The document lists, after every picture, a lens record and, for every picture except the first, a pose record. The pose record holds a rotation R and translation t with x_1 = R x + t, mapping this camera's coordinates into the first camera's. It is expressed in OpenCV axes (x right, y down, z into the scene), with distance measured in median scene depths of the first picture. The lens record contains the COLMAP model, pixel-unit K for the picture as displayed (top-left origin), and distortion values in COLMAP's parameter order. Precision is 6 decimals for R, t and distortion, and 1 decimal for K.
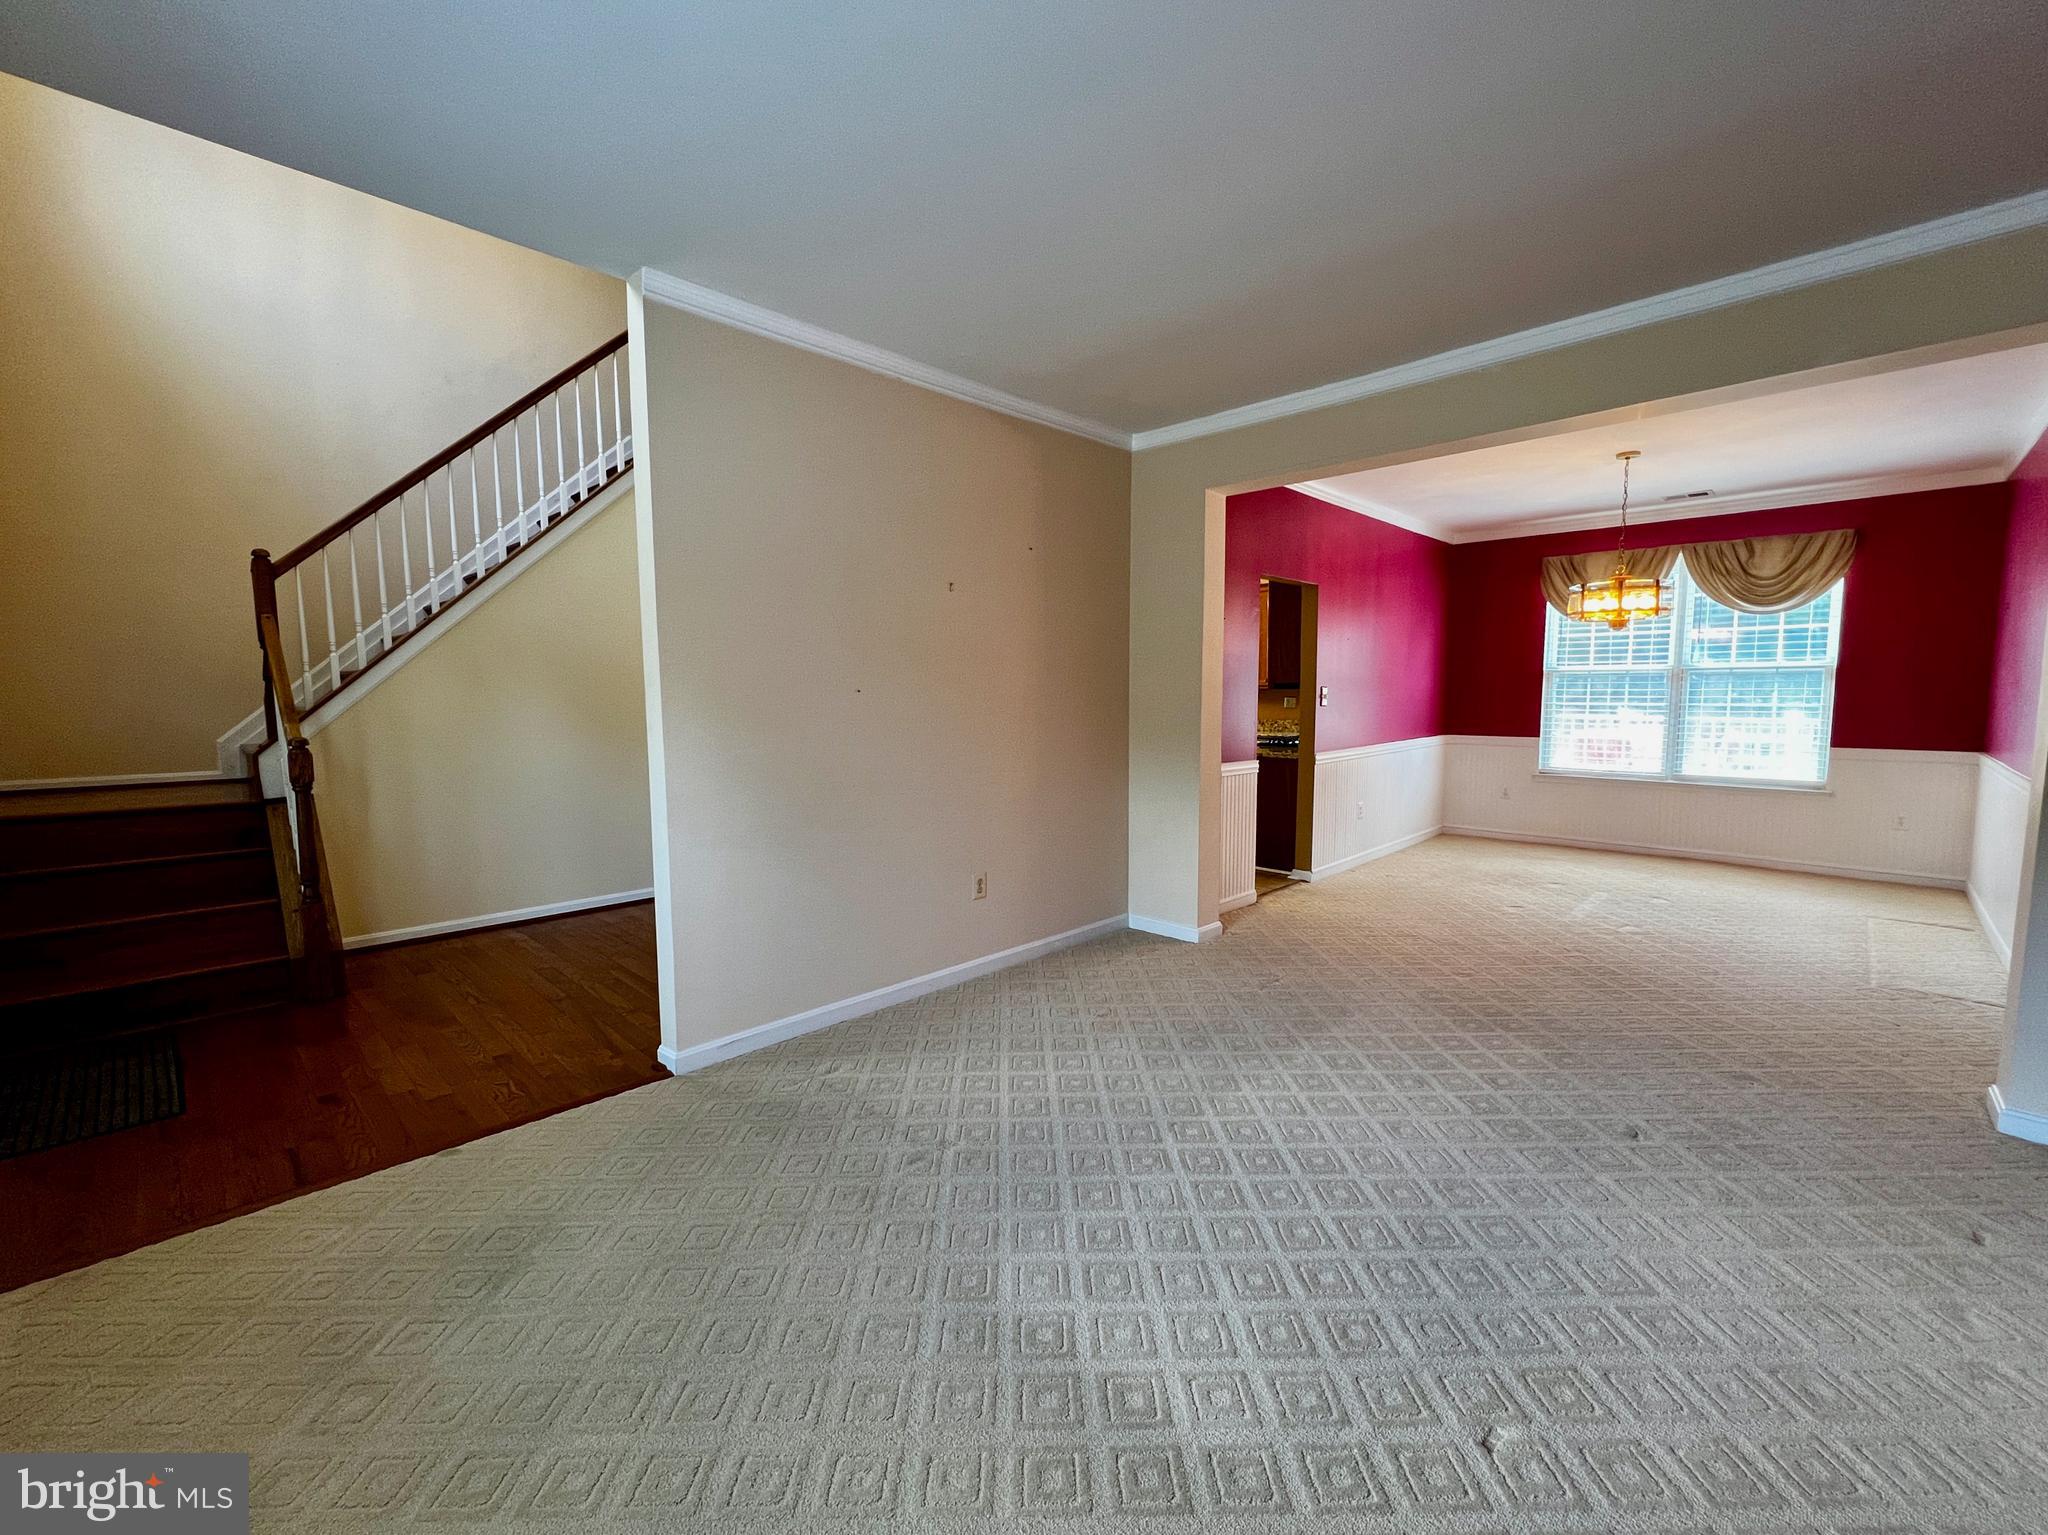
lens RADIAL K [[850.6, 0, 1024.0], [0, 850.6, 767.5], [0, 0, 1]] dist [-0.001815, 0.000016]
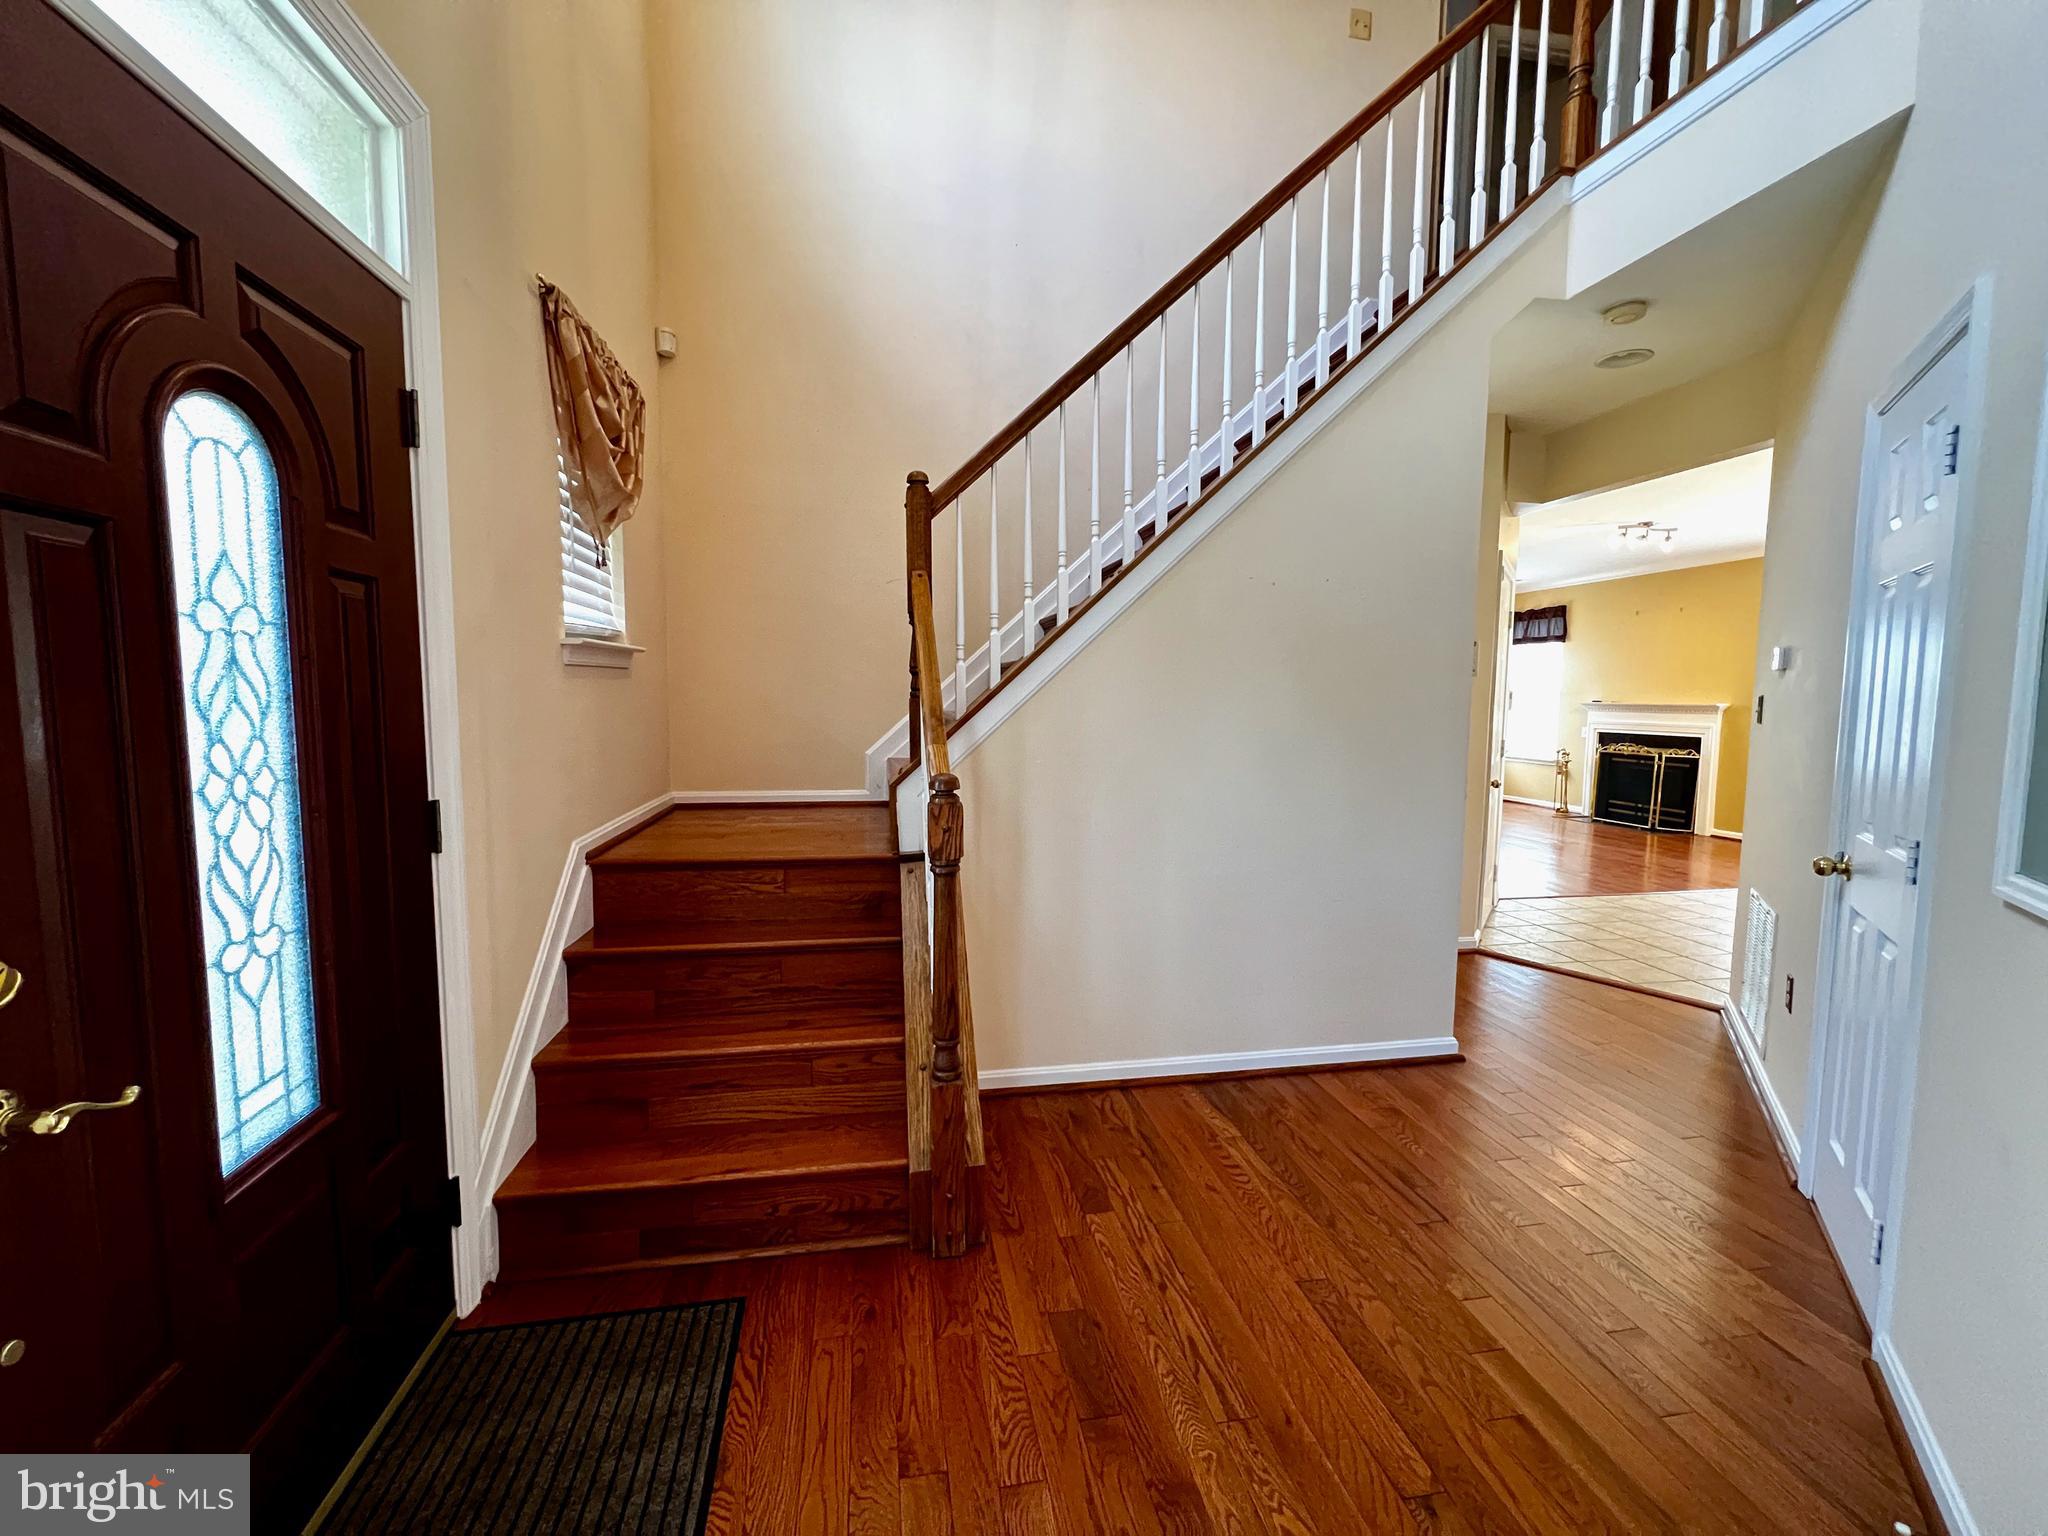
lens RADIAL K [[850.6, 0, 1024.0], [0, 850.6, 768.0], [0, 0, 1]] dist [-0.001815, 0.000016]
pose [[0.816596, 0.057316, -0.574357, -0.430548], [-0.061205, 0.998046, 0.012578, -0.042272], [0.573956, 0.024882, 0.818508, 0.501737]]
